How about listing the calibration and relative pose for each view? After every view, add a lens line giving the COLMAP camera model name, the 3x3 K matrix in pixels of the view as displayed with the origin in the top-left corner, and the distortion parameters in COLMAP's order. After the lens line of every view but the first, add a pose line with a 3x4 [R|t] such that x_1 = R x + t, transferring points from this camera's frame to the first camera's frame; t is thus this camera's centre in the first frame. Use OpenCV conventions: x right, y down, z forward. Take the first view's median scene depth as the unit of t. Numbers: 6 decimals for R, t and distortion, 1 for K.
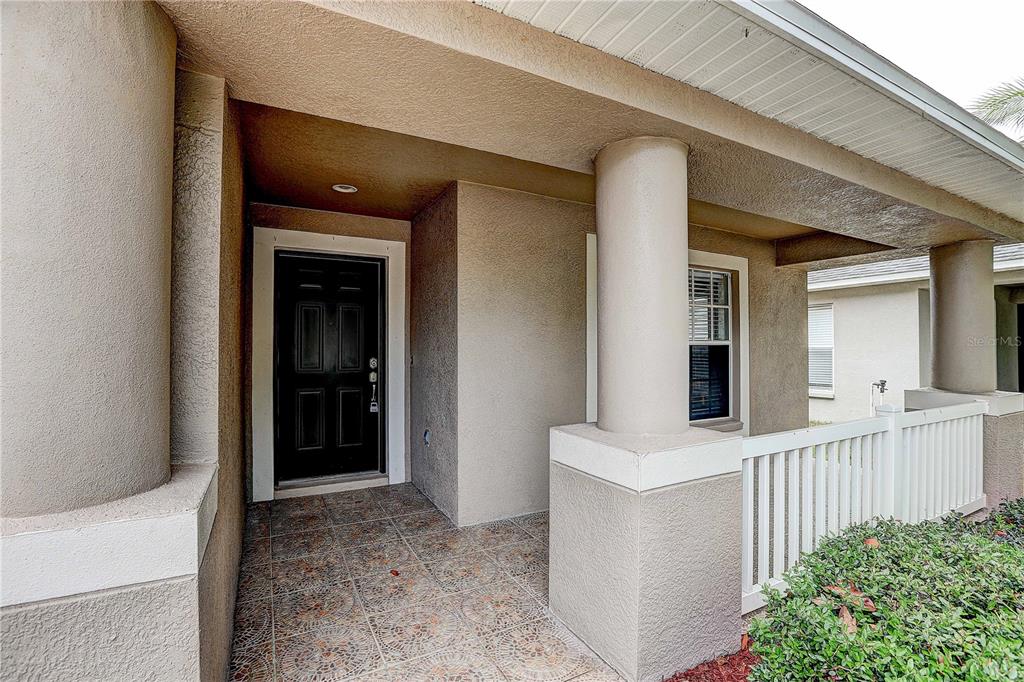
lens RADIAL K [[467.2, 0, 512.5], [0, 467.2, 340.3], [0, 0, 1]] dist [-0.039519, 0.011203]
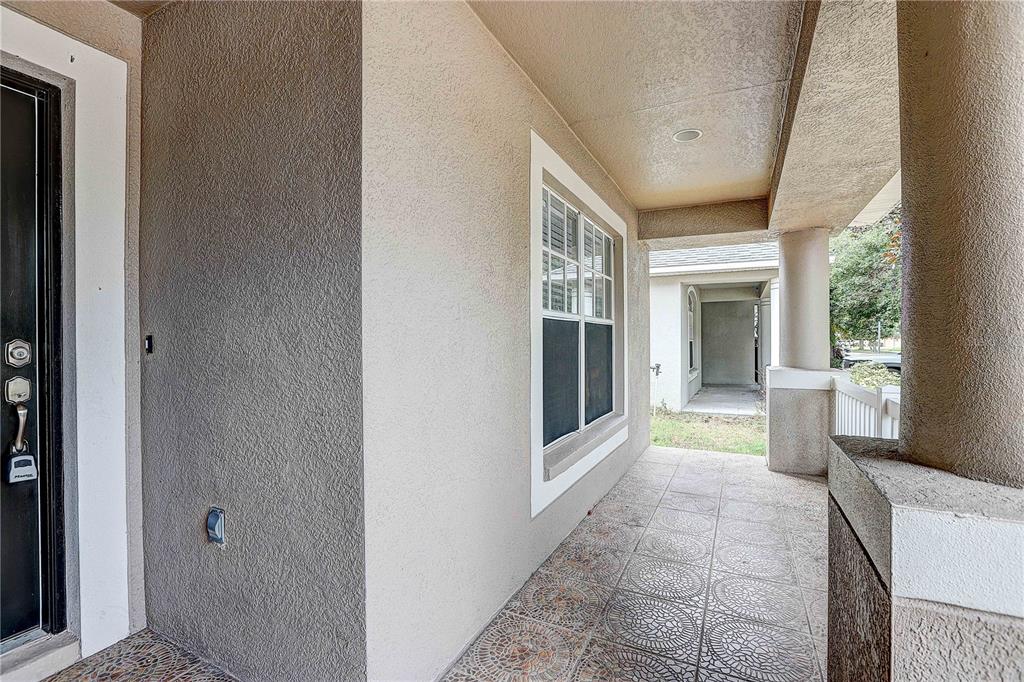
lens RADIAL K [[467.2, 0, 510.7], [0, 467.2, 341.1], [0, 0, 1]] dist [-0.039519, 0.011203]
pose [[0.814832, -0.003871, 0.579684, -0.184640], [-0.002608, 0.999943, 0.010344, 0.034056], [-0.579691, -0.009940, 0.814776, 0.462124]]
